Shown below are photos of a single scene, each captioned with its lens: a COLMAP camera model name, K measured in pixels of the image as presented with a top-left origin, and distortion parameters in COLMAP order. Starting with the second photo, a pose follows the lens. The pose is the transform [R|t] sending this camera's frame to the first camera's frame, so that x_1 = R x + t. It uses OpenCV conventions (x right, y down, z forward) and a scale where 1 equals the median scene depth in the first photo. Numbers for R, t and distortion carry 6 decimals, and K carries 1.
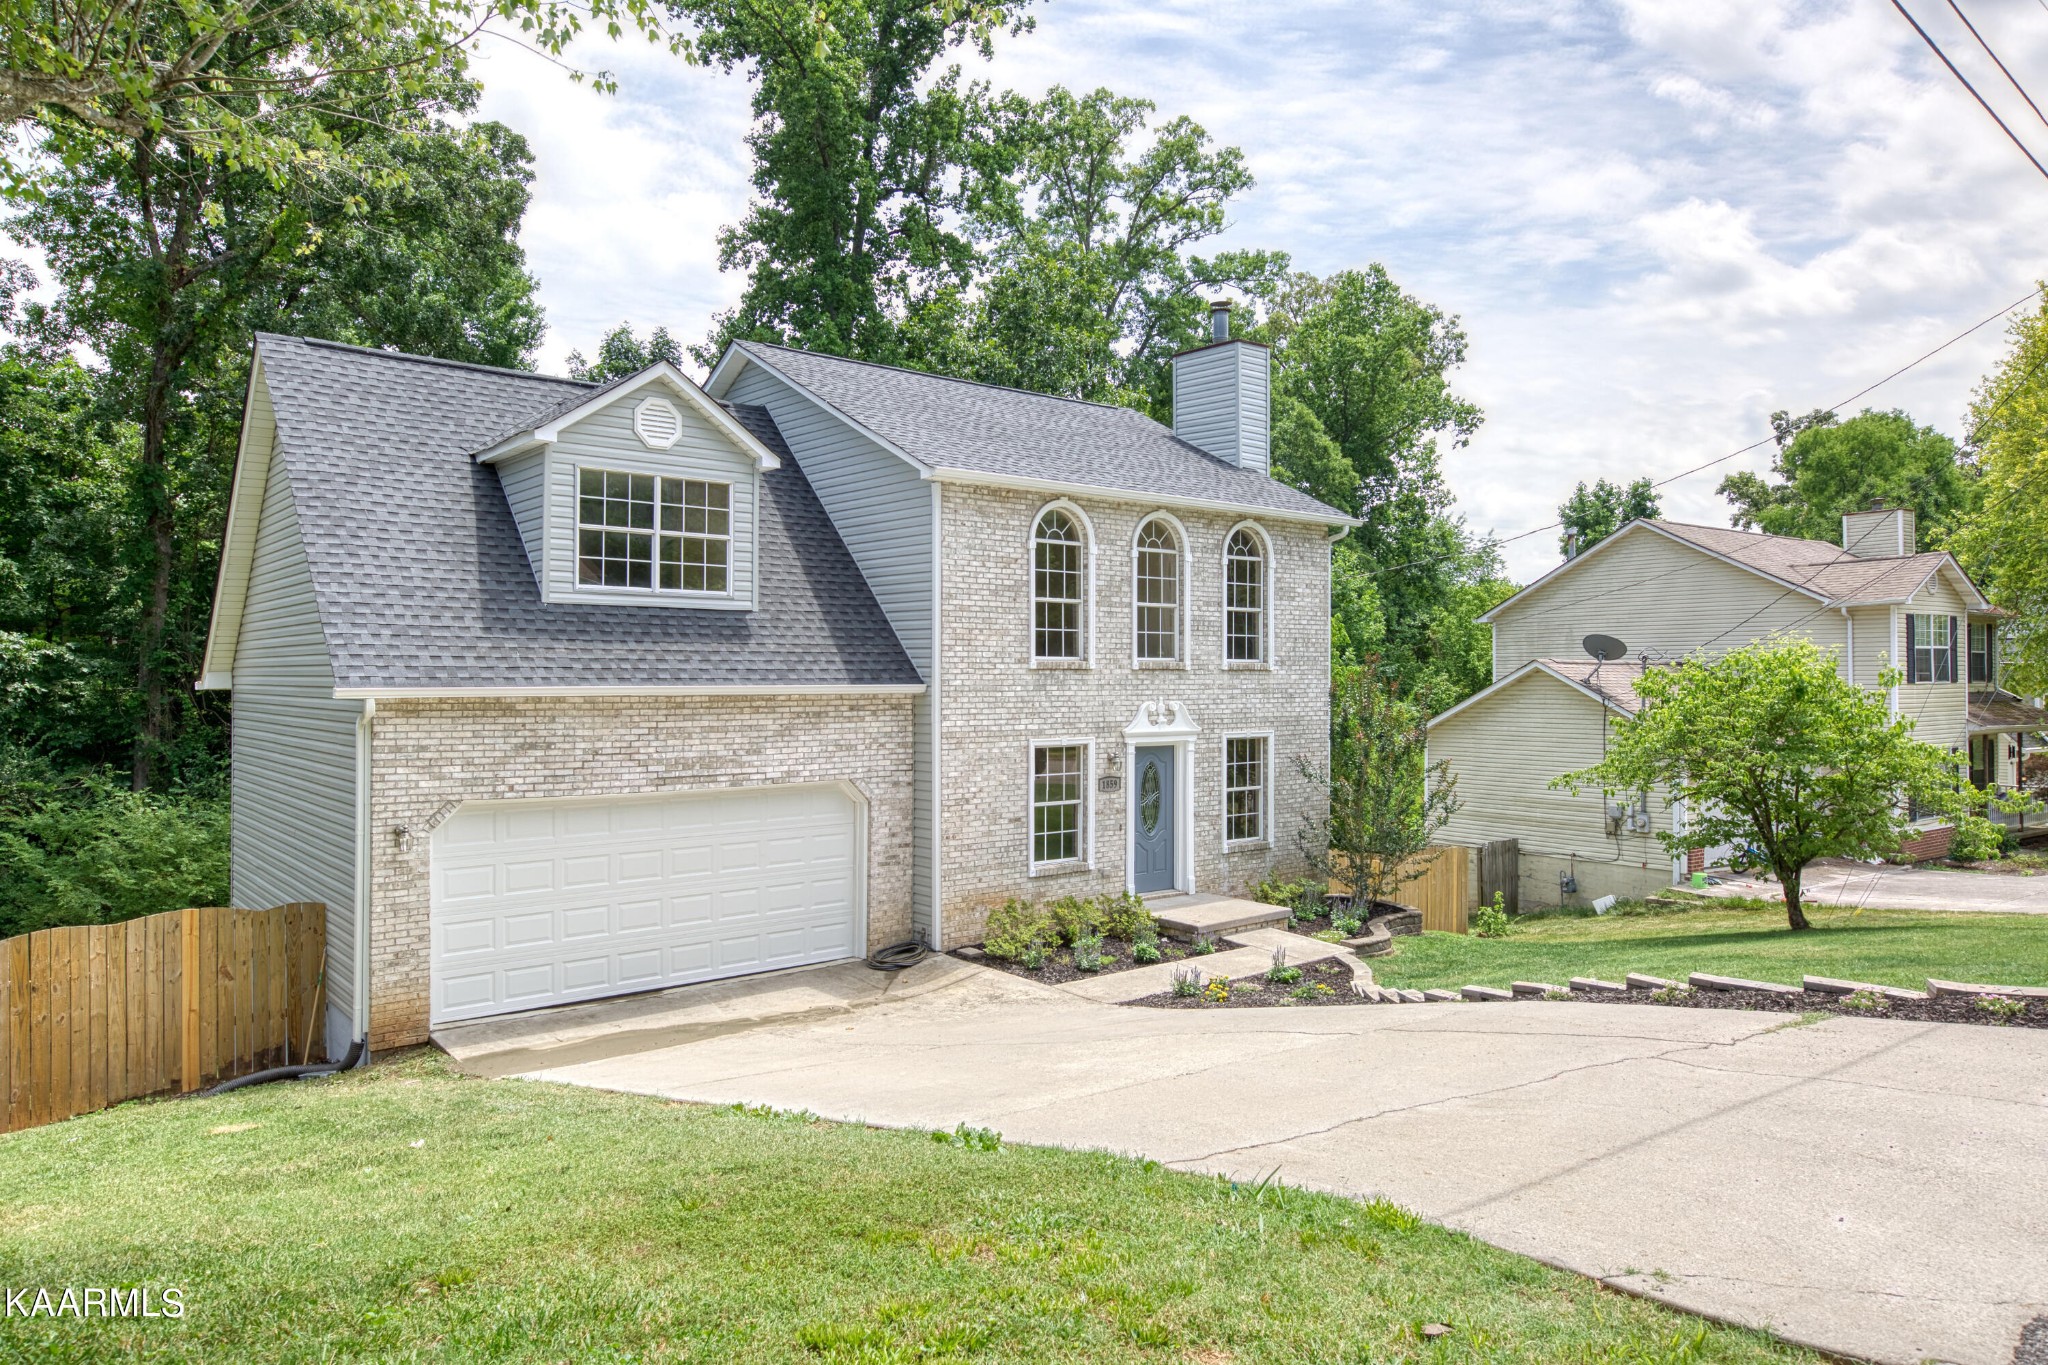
lens RADIAL K [[1321.7, 0, 1024.0], [0, 1321.7, 682.5], [0, 0, 1]] dist [0.015858, 0.000154]
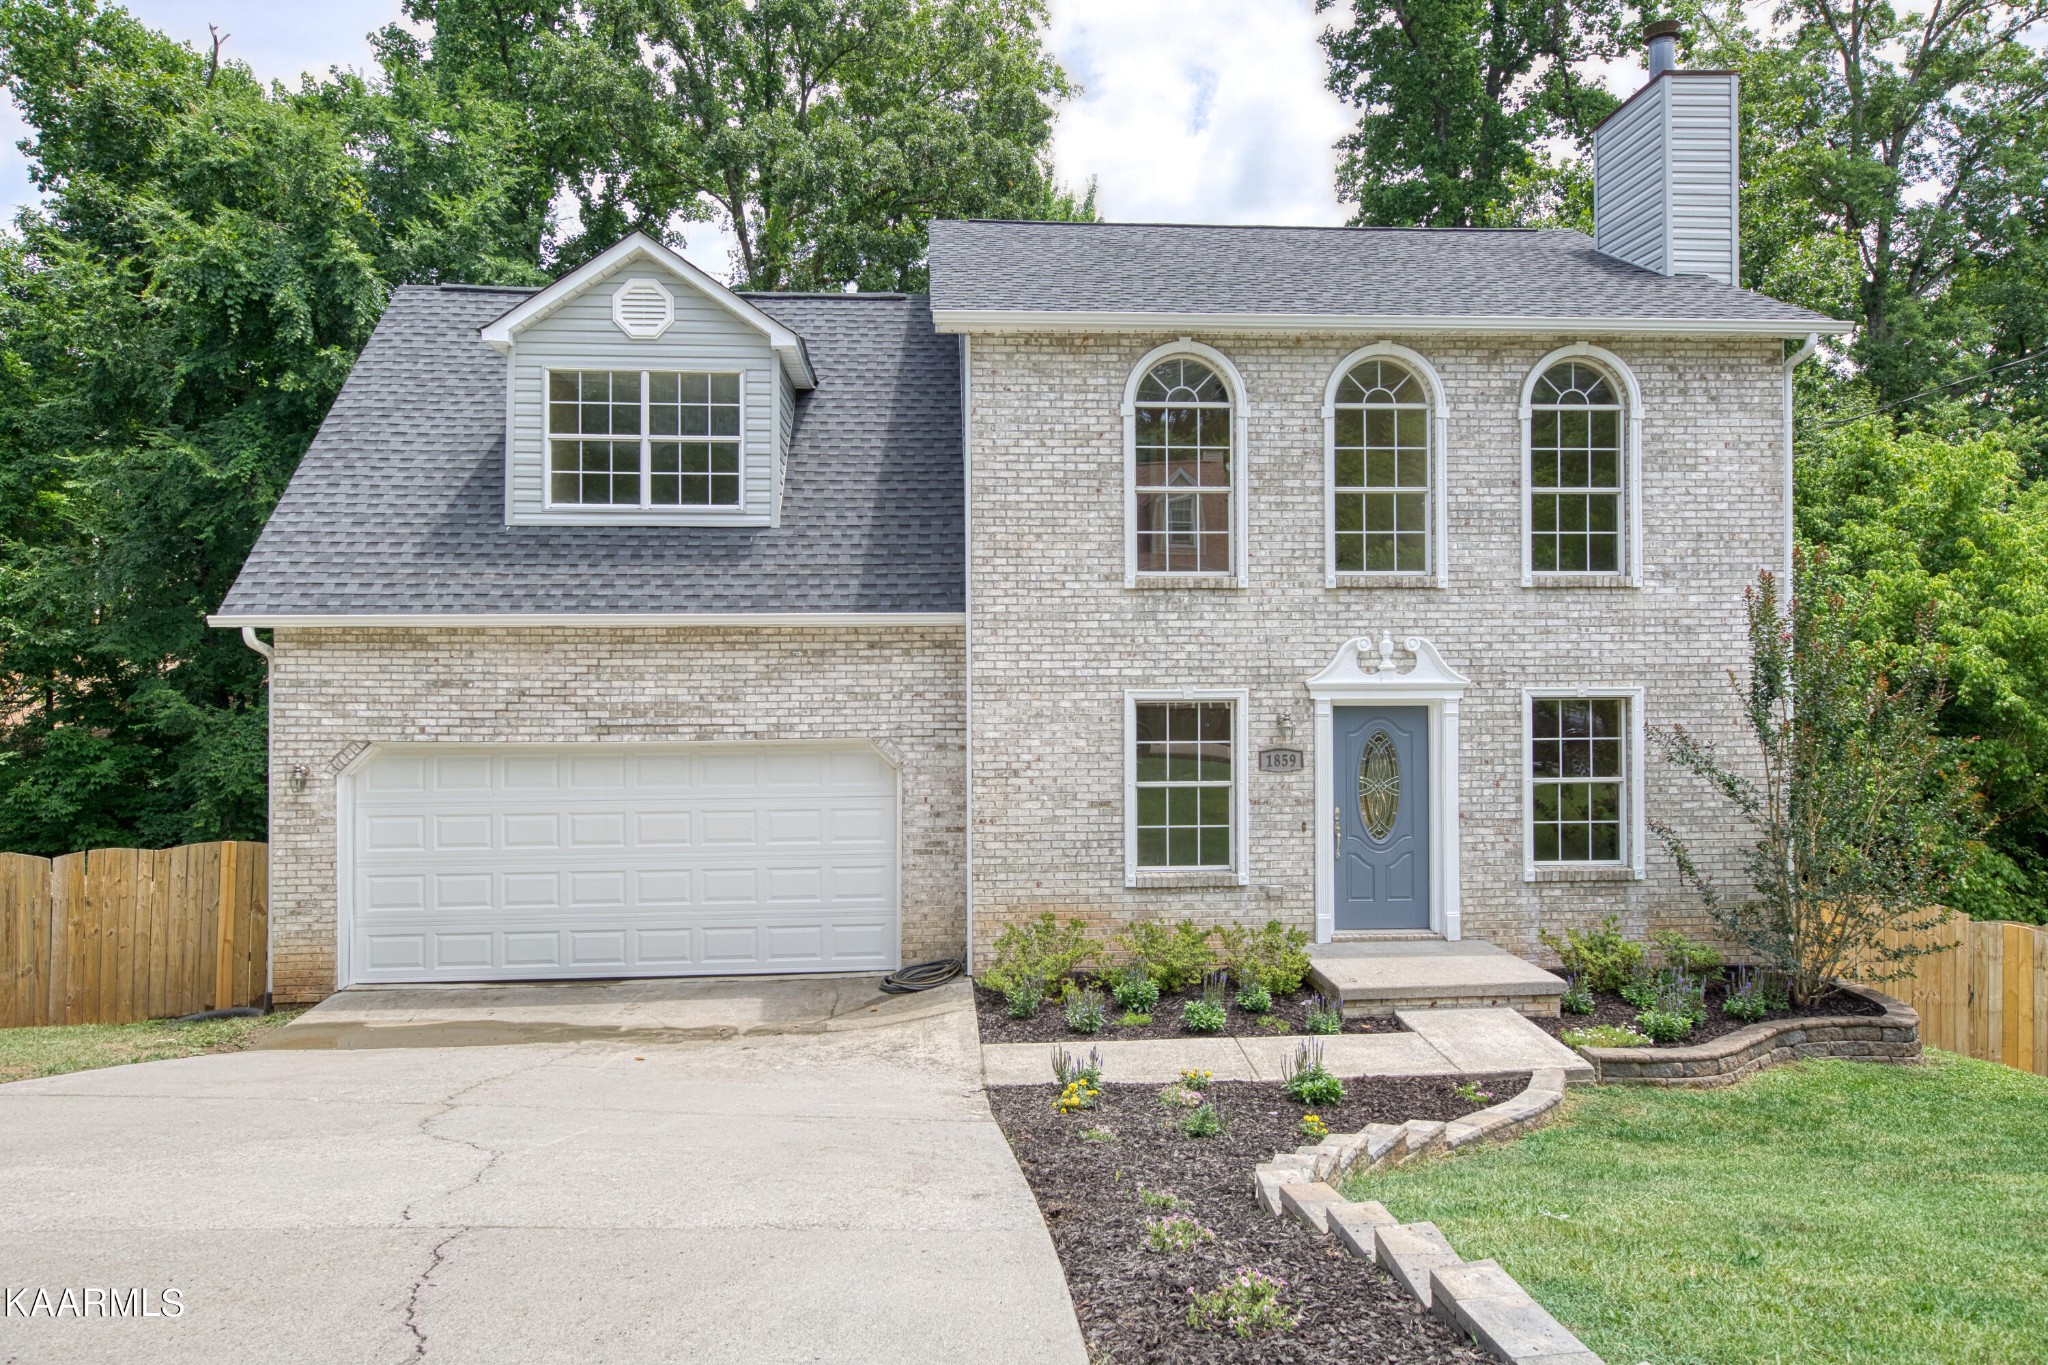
lens RADIAL K [[1353.7, 0, 1024.0], [0, 1353.7, 682.5], [0, 0, 1]] dist [0.017921, -0.001817]
pose [[0.815255, -0.004731, -0.579082, 0.405872], [0.004210, 0.999989, -0.002242, 0.044033], [0.579087, -0.000610, 0.815266, 0.418694]]
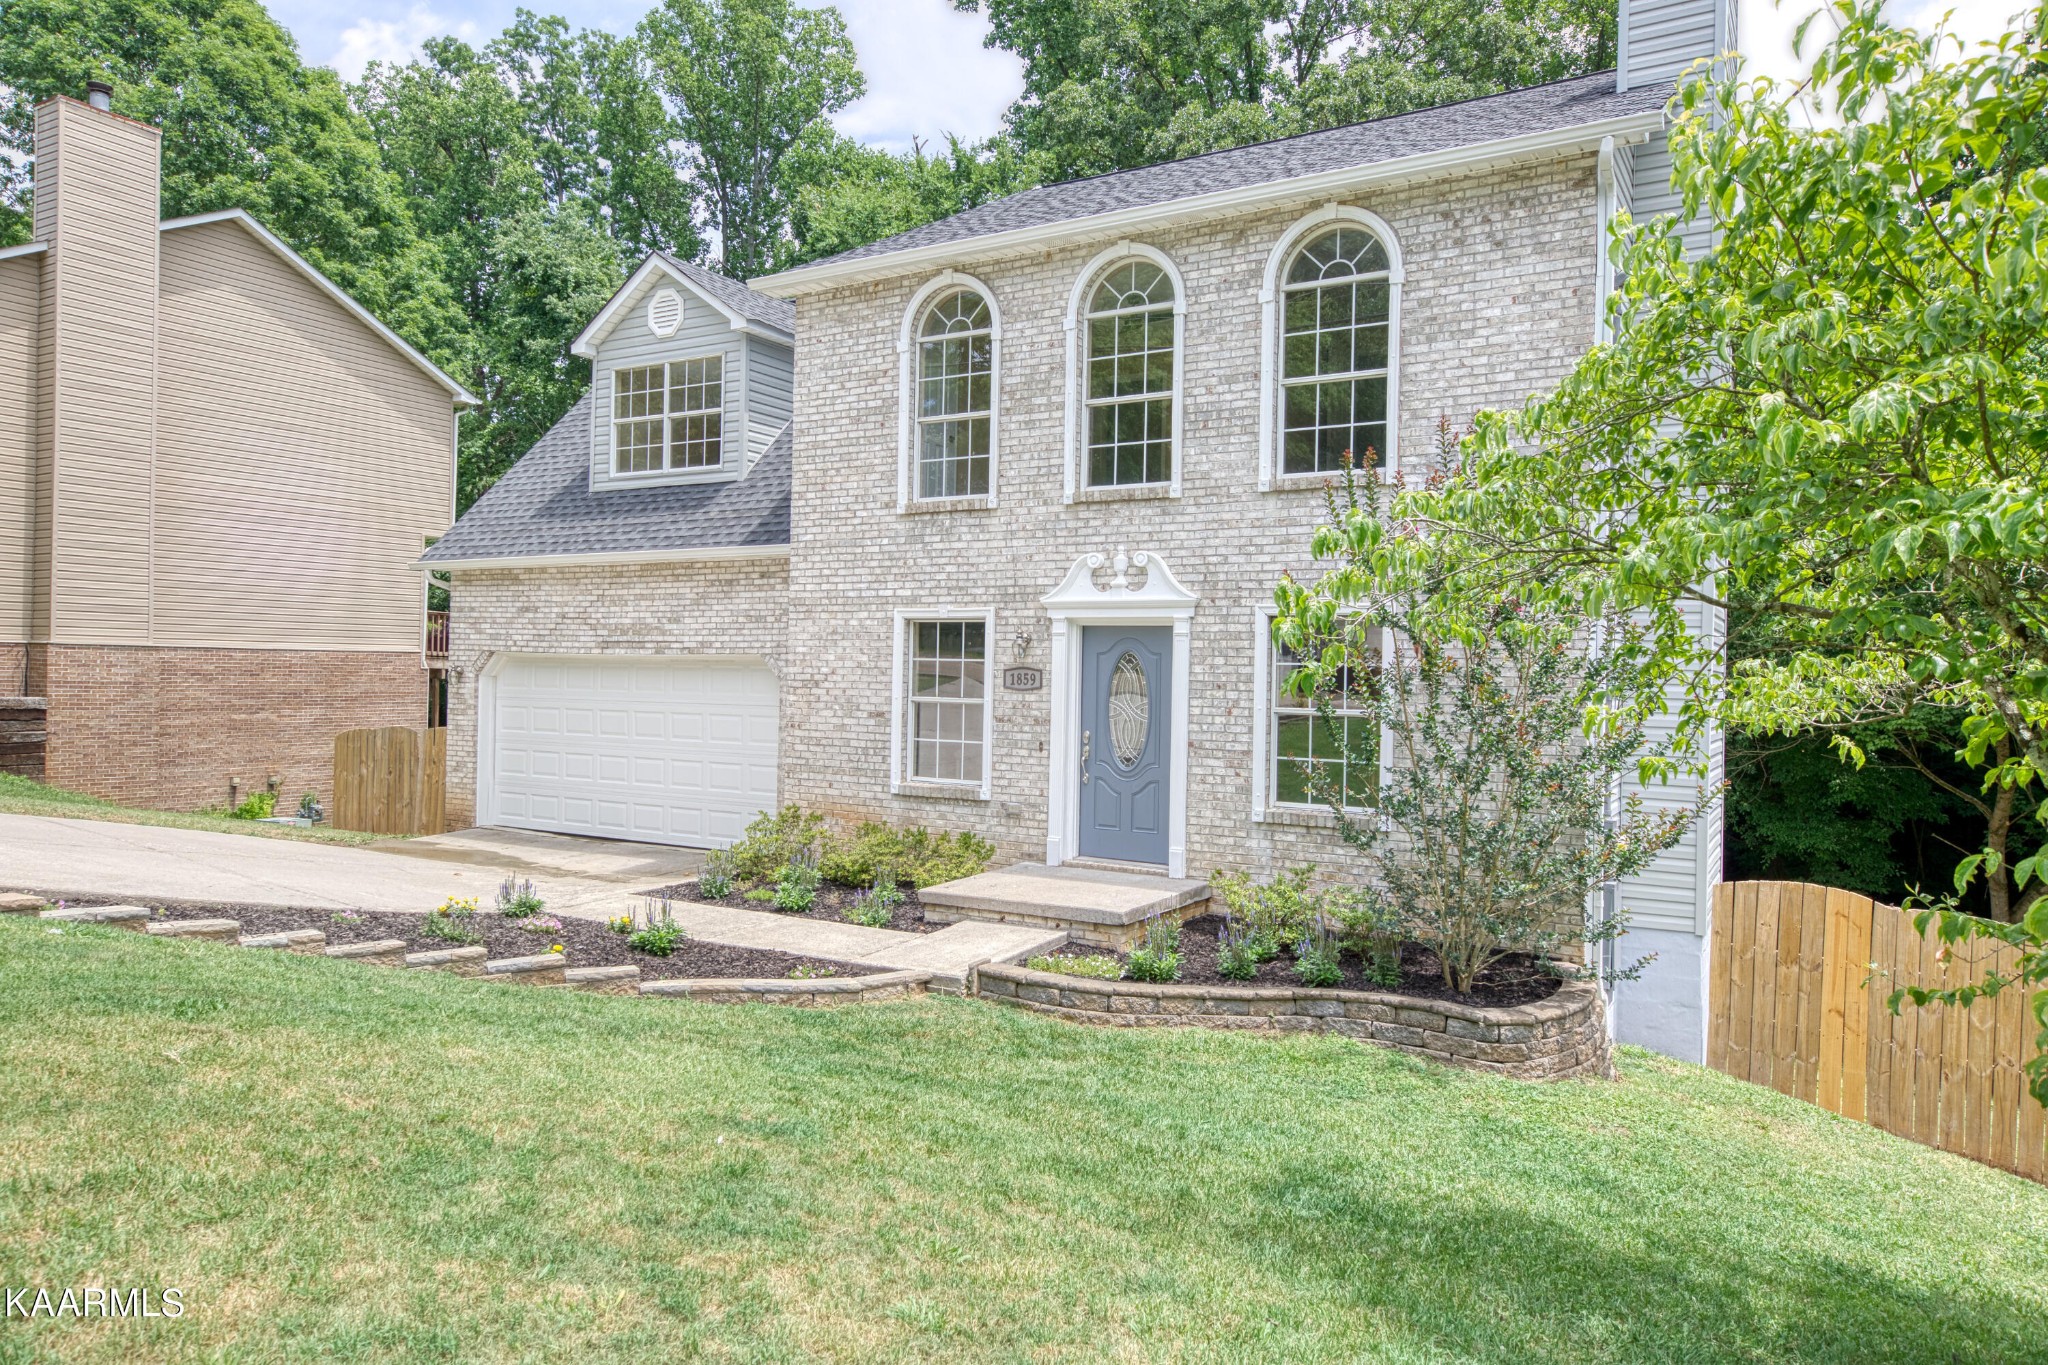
lens RADIAL K [[1321.7, 0, 1024.0], [0, 1321.7, 682.5], [0, 0, 1]] dist [0.015858, 0.000154]
pose [[0.331863, 0.010765, -0.943266, 0.793645], [-0.021275, 0.999766, 0.003925, 0.086805], [0.943088, 0.018766, 0.332014, 0.889396]]
